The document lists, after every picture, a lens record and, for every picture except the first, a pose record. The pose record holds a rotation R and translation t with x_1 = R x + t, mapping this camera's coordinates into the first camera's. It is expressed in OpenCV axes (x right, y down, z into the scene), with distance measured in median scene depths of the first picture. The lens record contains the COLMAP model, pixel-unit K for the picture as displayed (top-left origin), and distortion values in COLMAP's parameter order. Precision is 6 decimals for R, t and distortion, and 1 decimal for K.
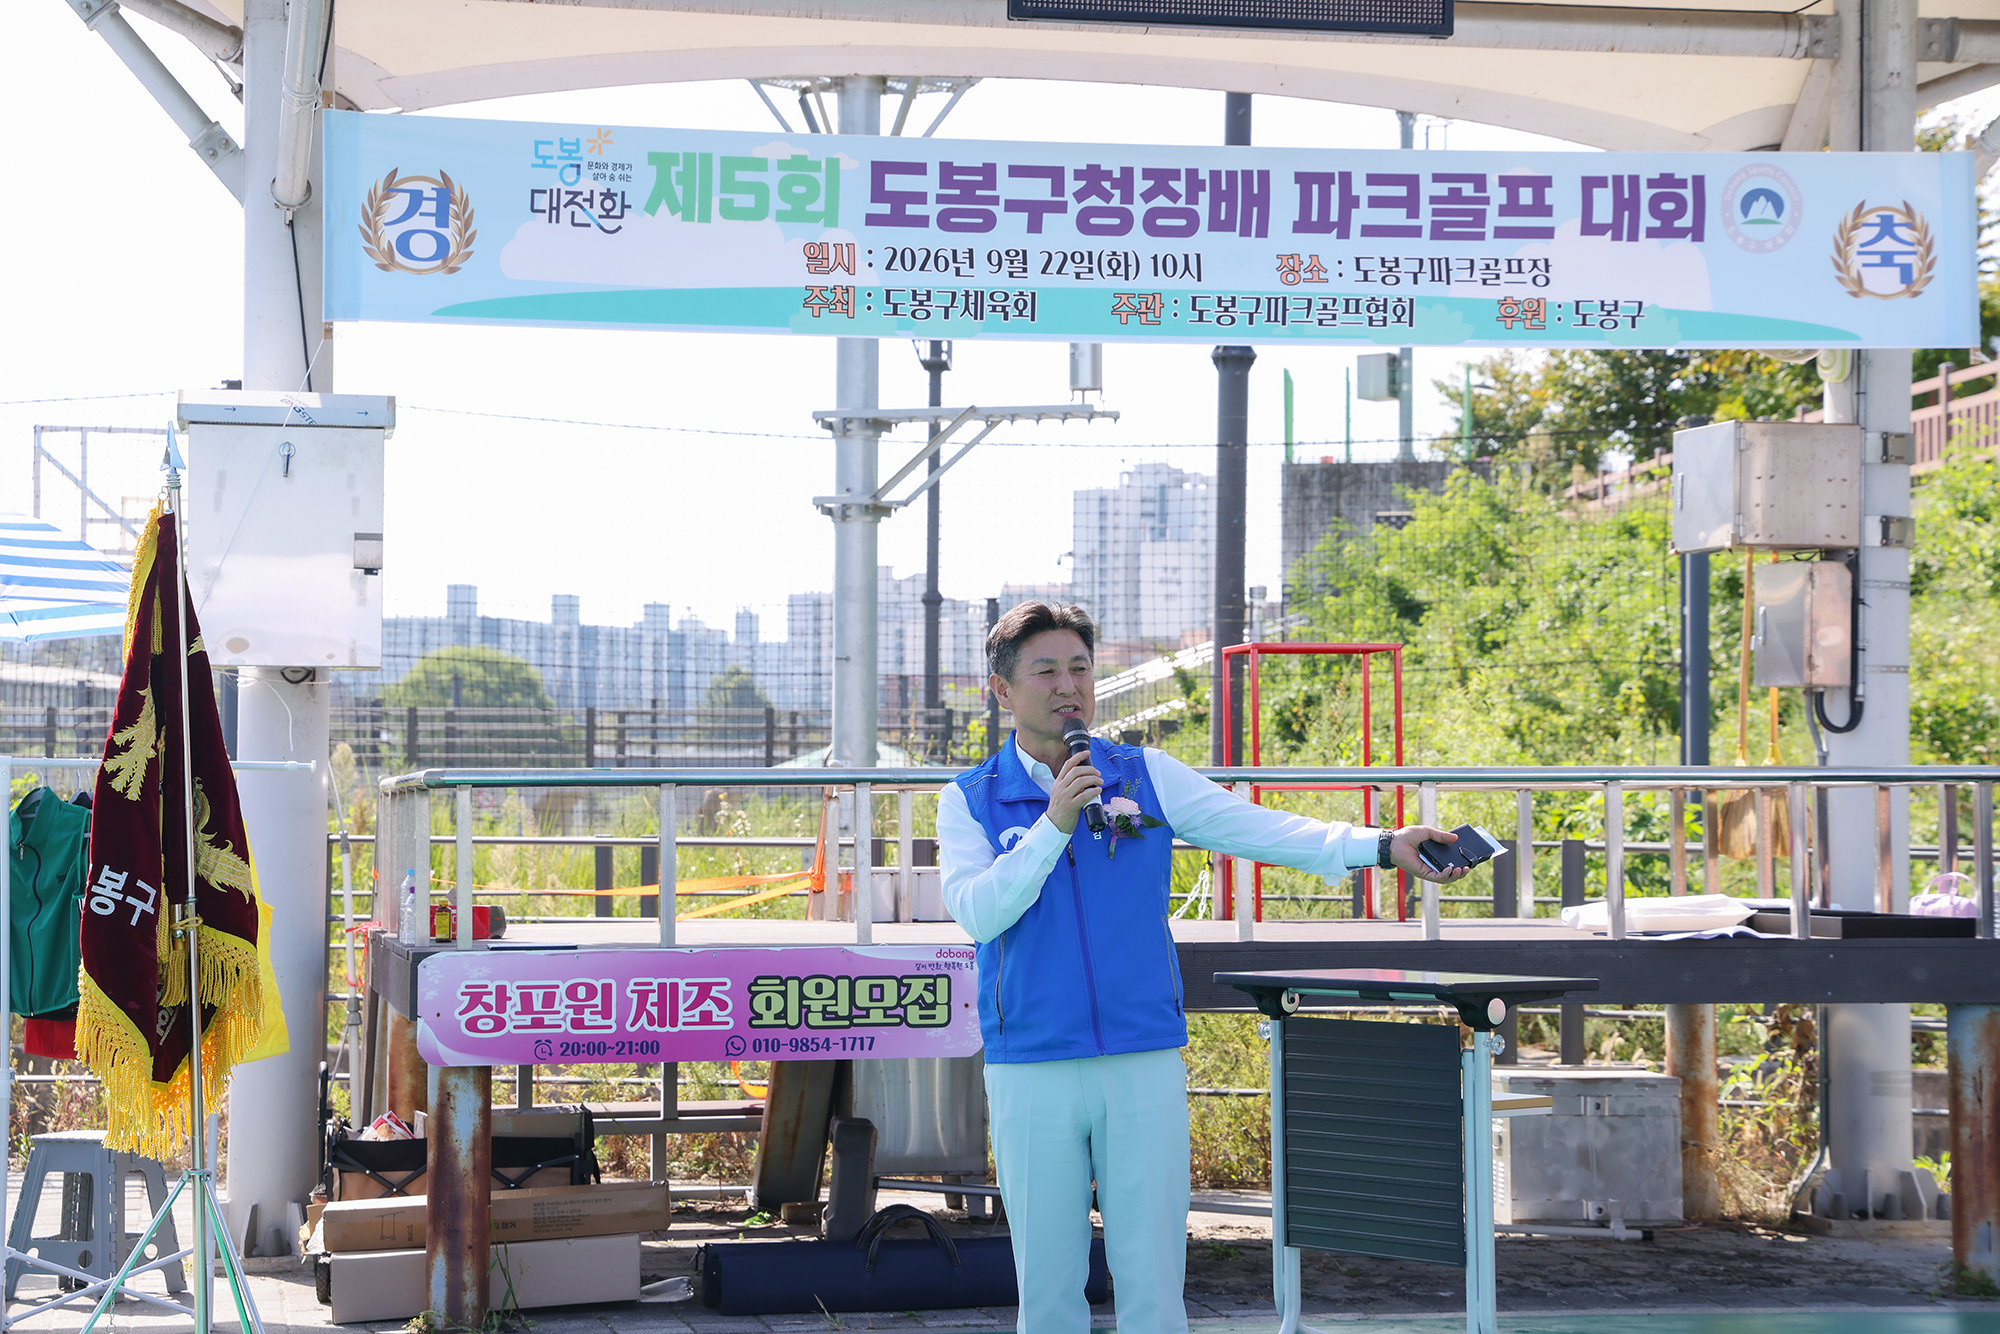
lens RADIAL K [[3687.6, 0, 1050.5], [0, 3687.6, 714.9], [0, 0, 1]] dist [0.413853, -0.187738]
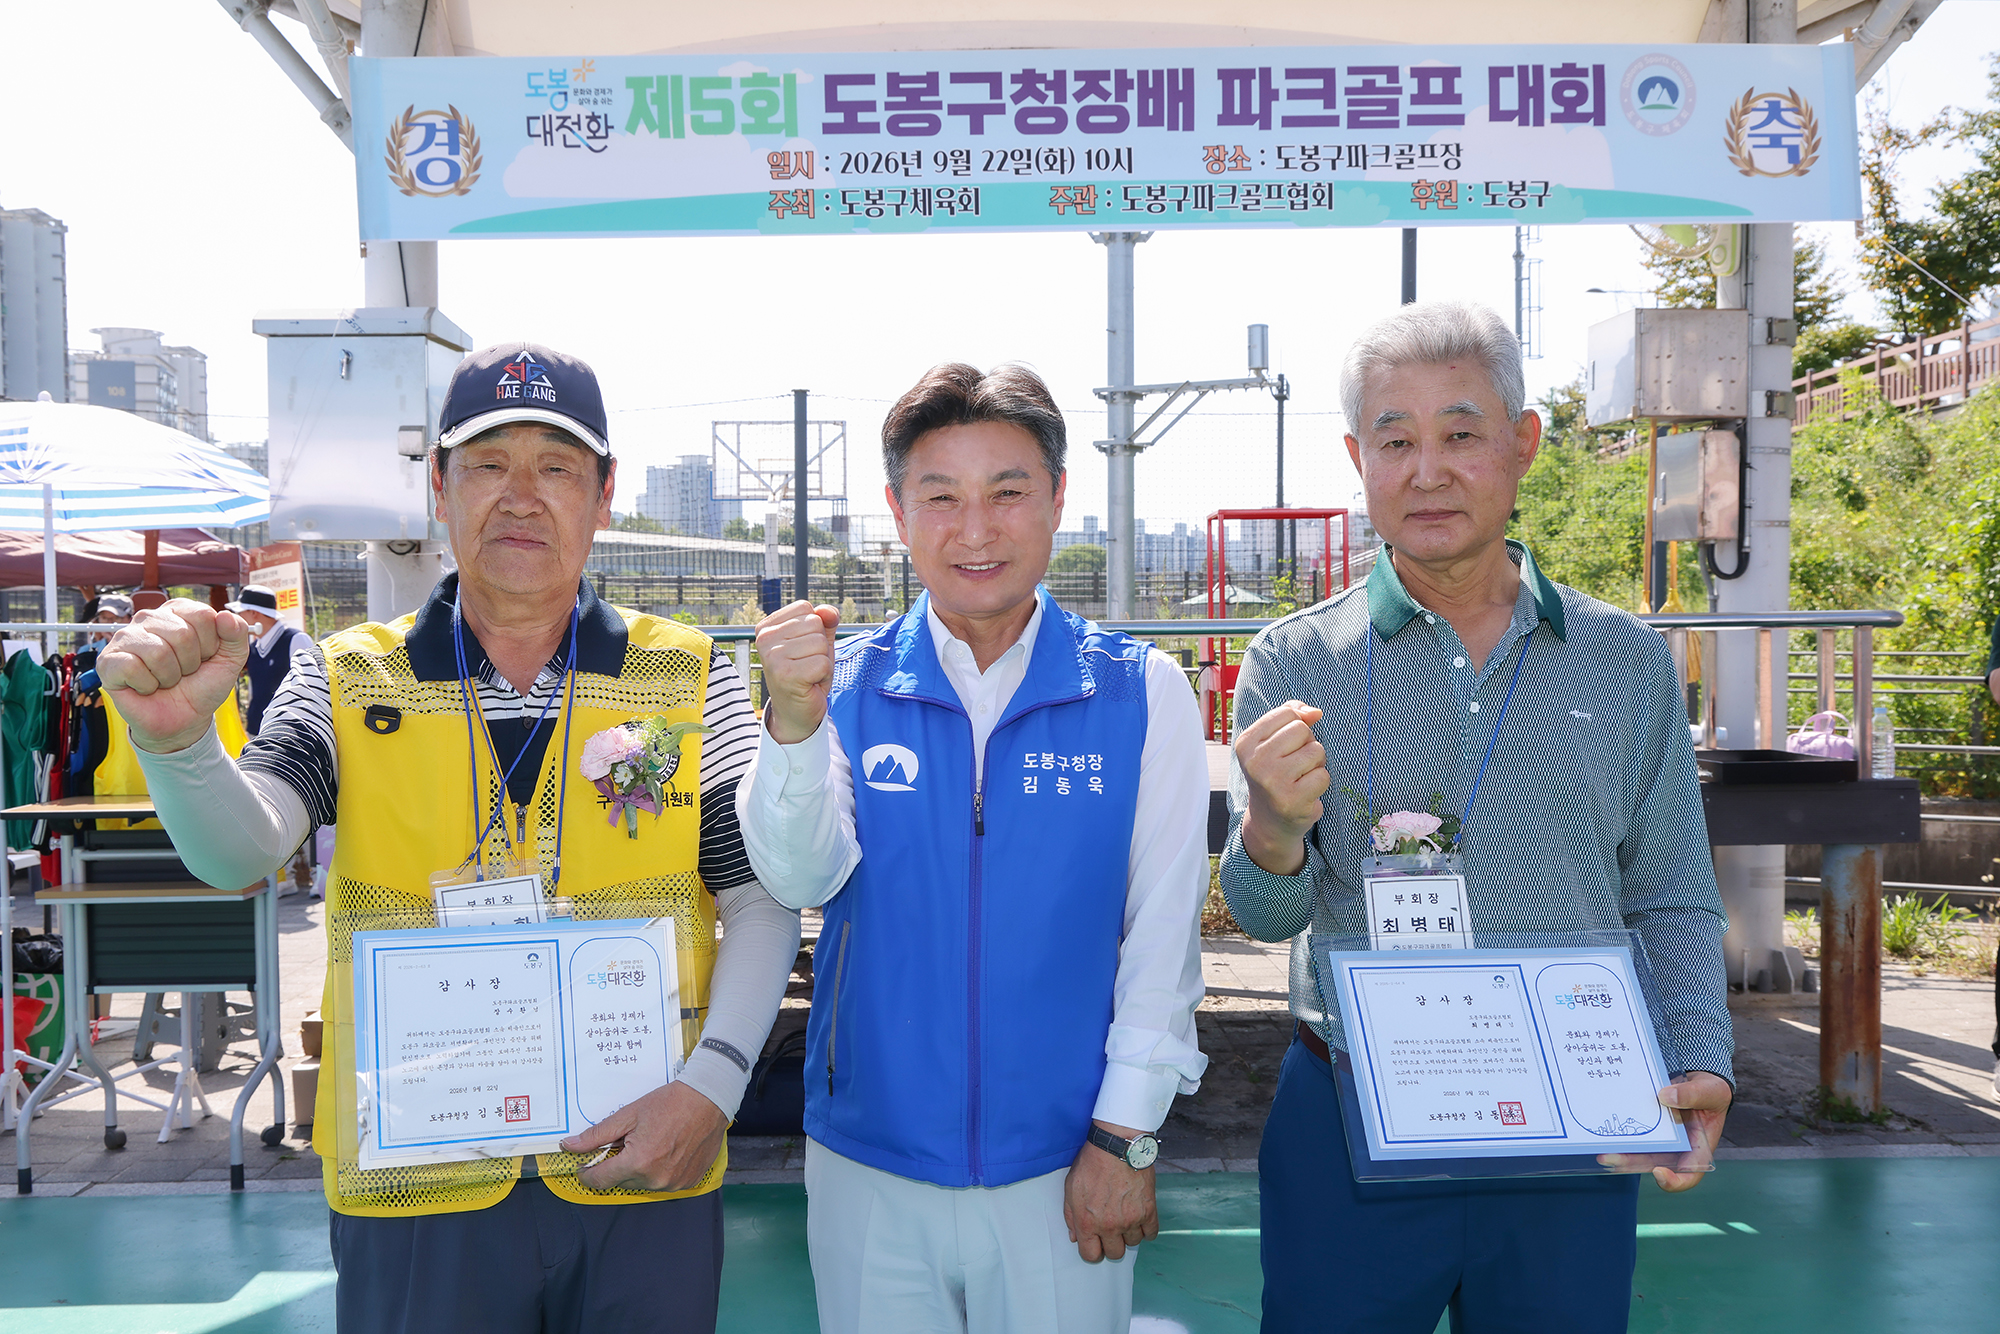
lens RADIAL K [[1823.8, 0, 975.6], [0, 1823.8, 679.9], [0, 0, 1]] dist [0.030920, -0.121666]
pose [[0.984824, -0.007582, -0.173388, 0.087653], [0.017159, 0.998404, 0.053800, 0.002827], [0.172703, -0.055959, 0.983383, 0.454008]]
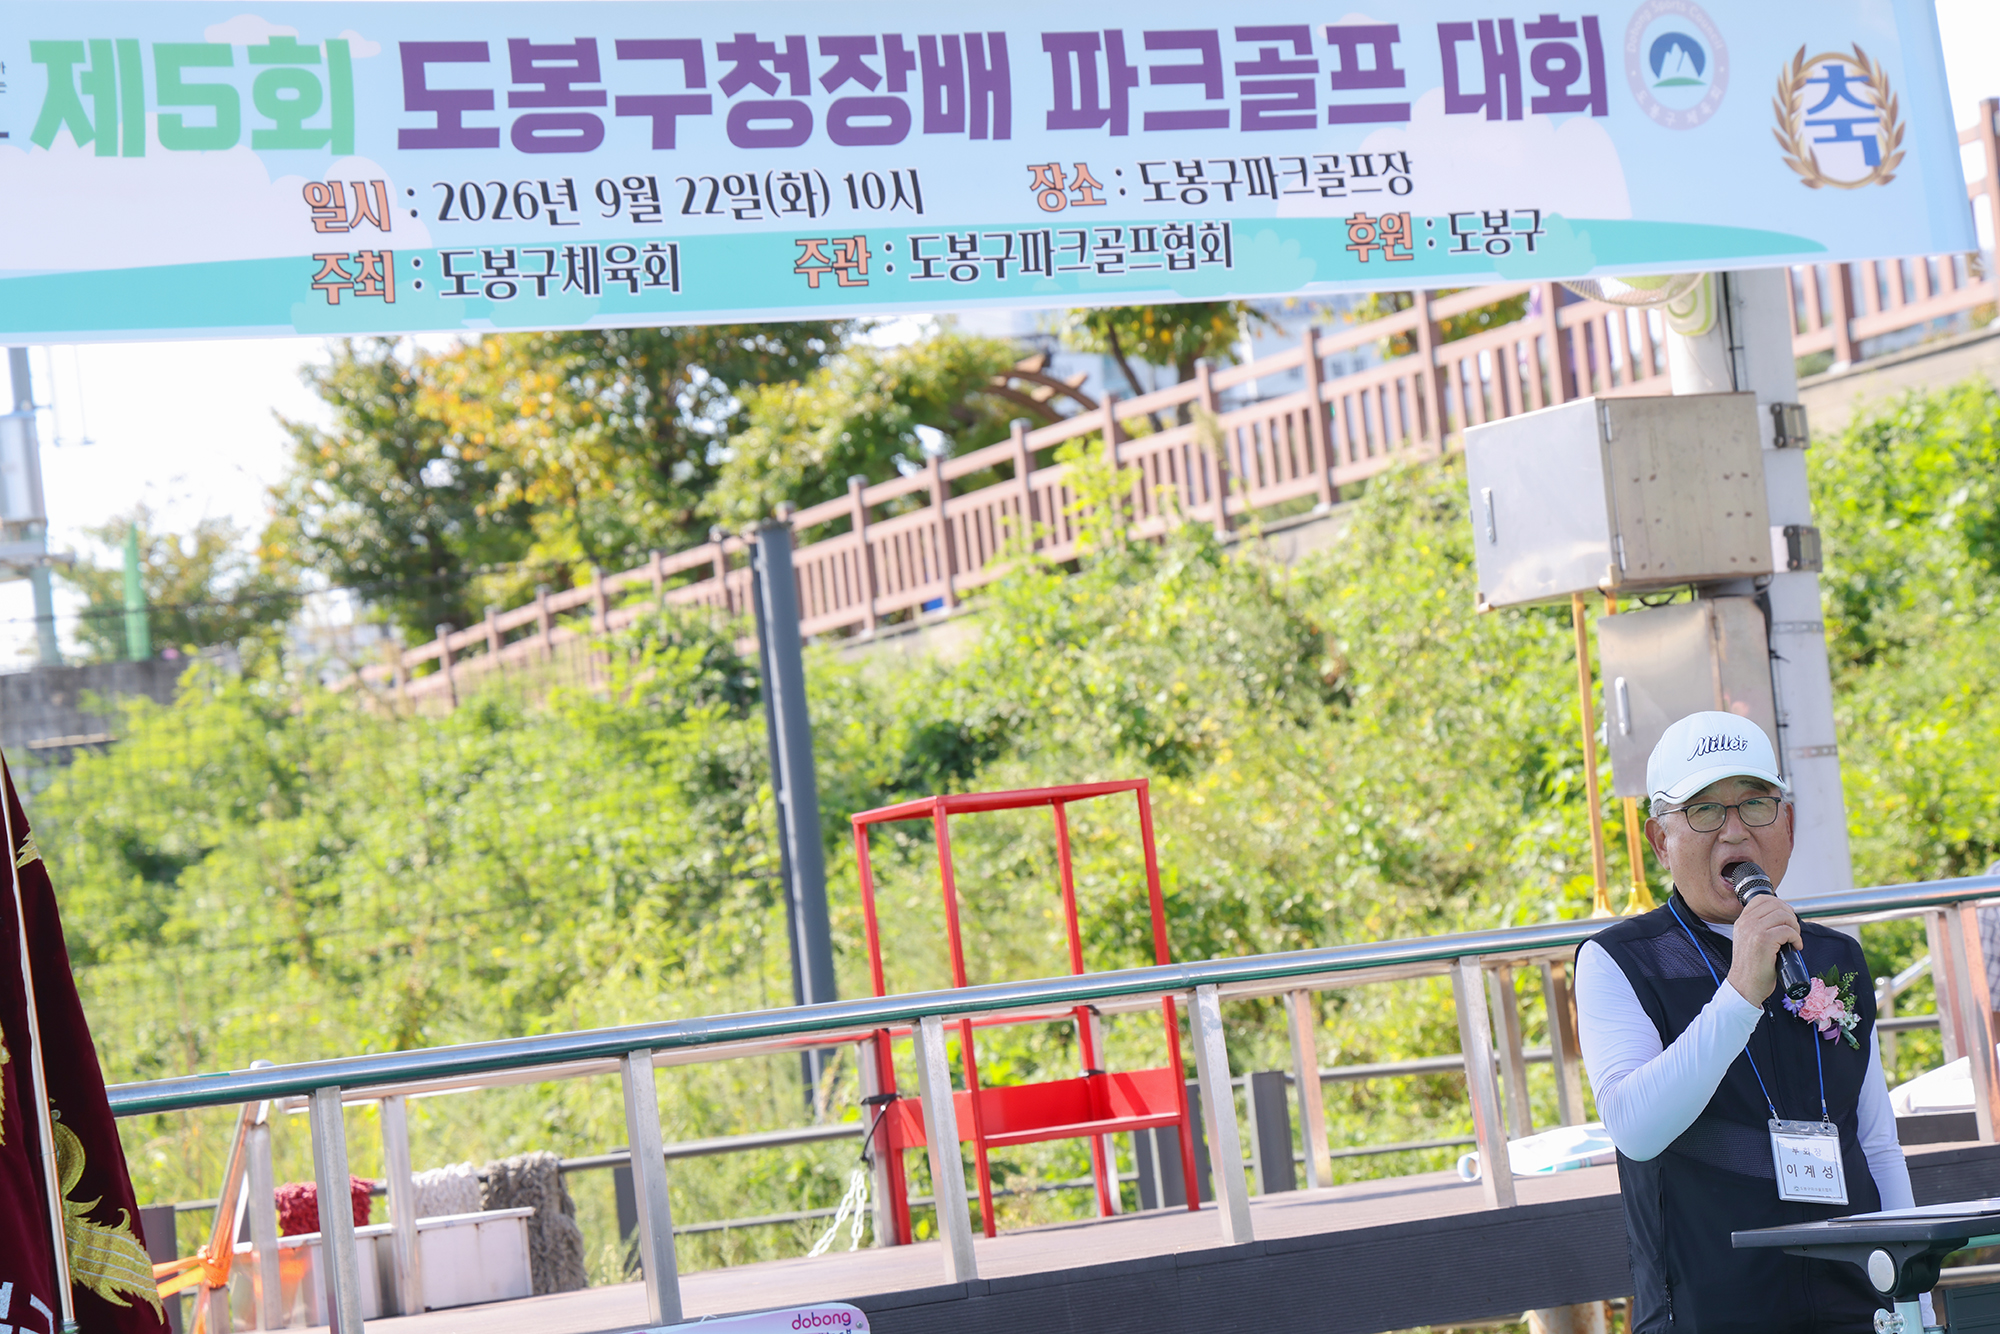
lens RADIAL K [[5226.7, 0, 1058.1], [0, 5226.7, 717.7], [0, 0, 1]] dist [0.565632, -0.320904]
pose [[0.954096, -0.091934, 0.285042, -0.197971], [0.107530, 0.993416, -0.039522, 0.004986], [-0.279532, 0.068358, 0.957700, 0.152386]]
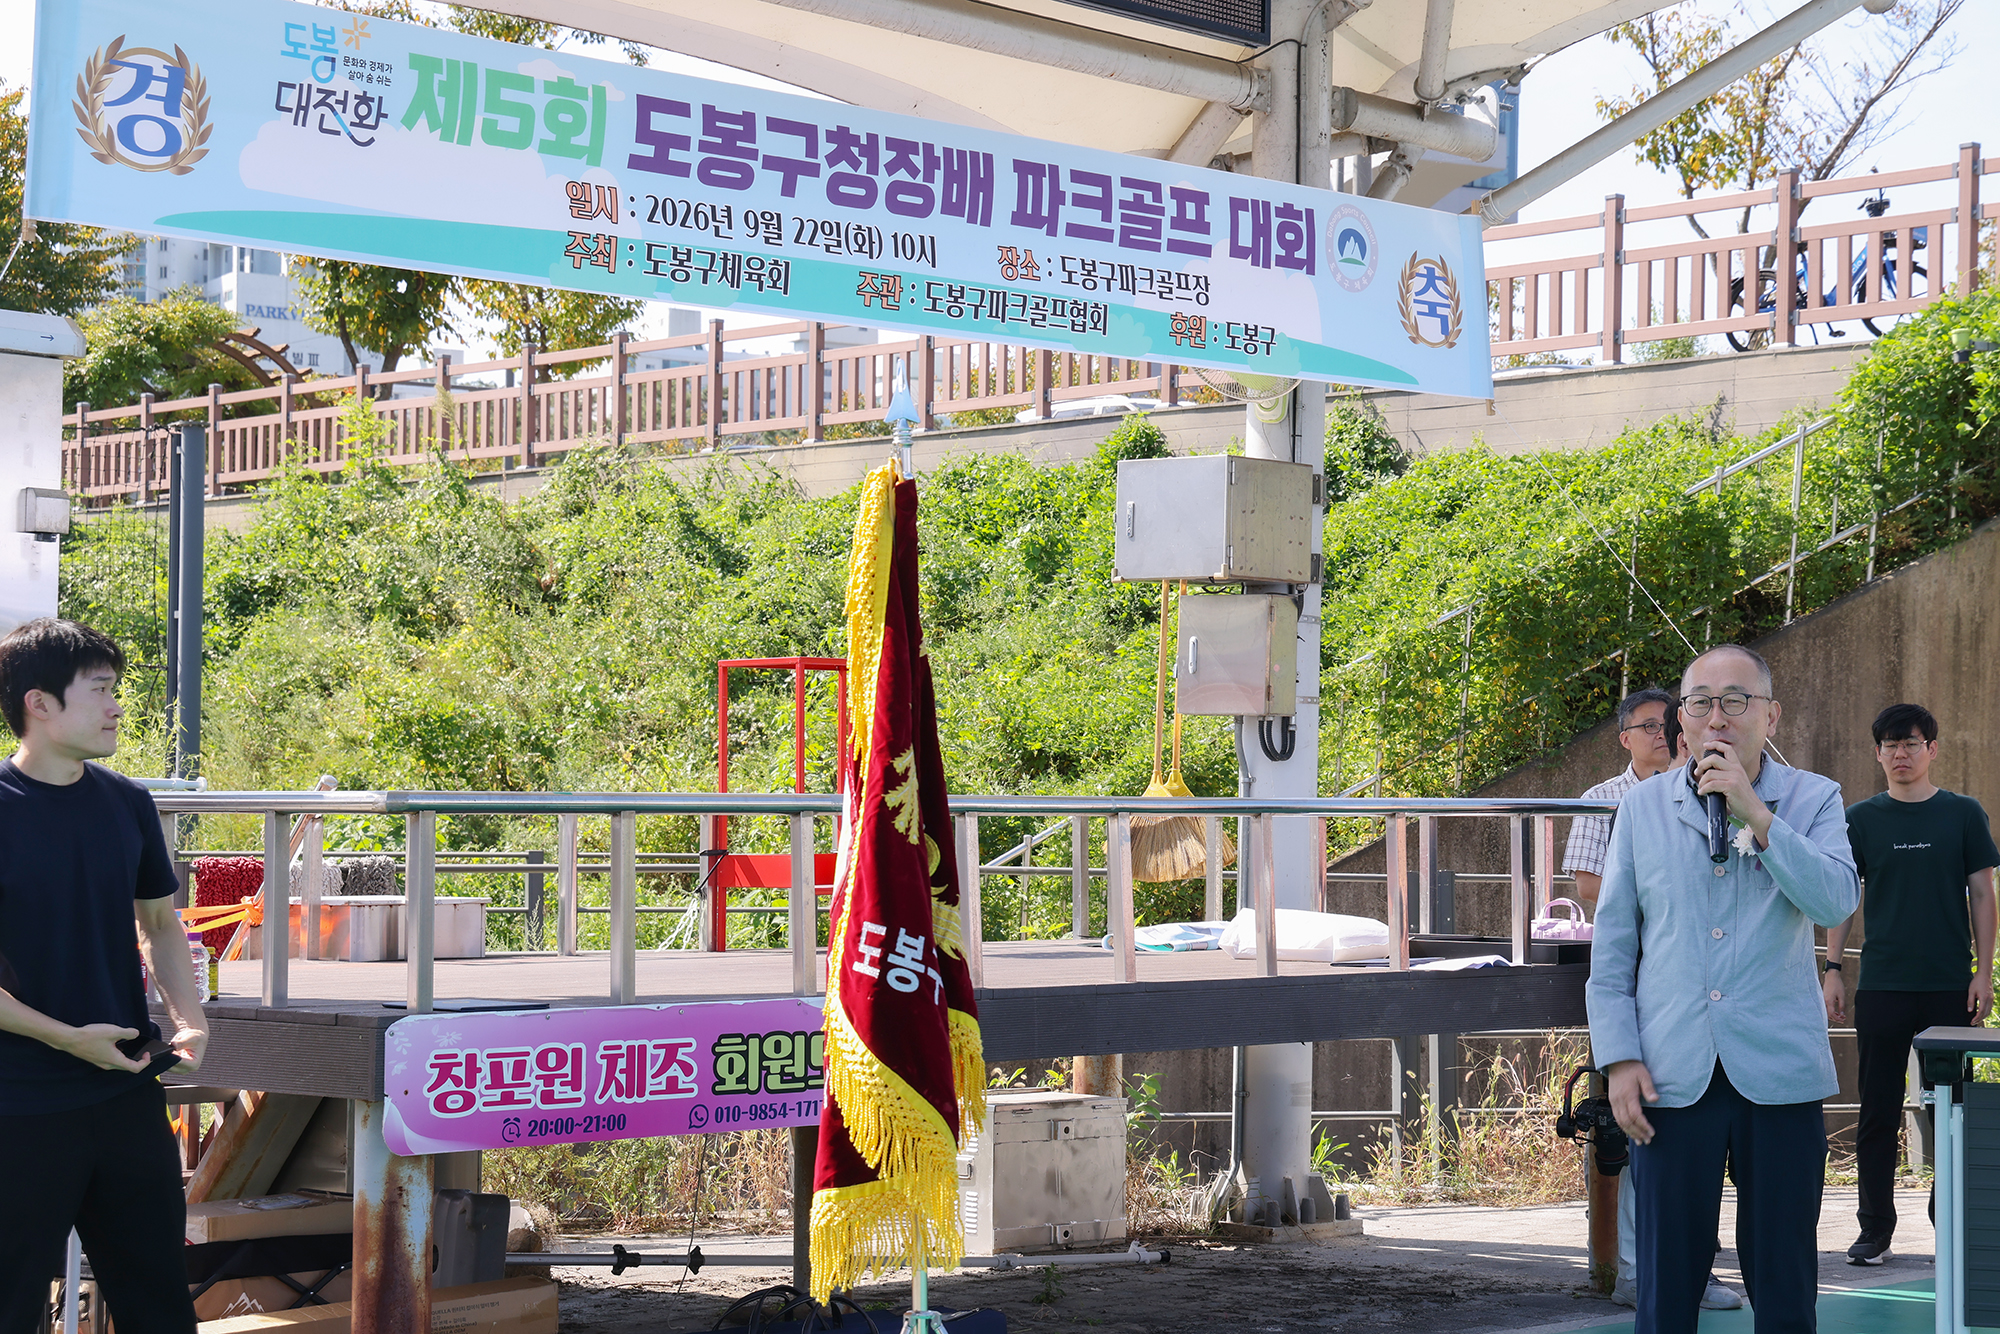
lens RADIAL K [[3456.6, 0, 1108.8], [0, 3456.6, 800.9], [0, 0, 1]] dist [0.218505, 0.080849]
pose [[0.853342, 0.005964, 0.521318, -0.373869], [-0.018055, 0.999673, 0.018119, -0.000148], [-0.521039, -0.024874, 0.853170, 0.234195]]
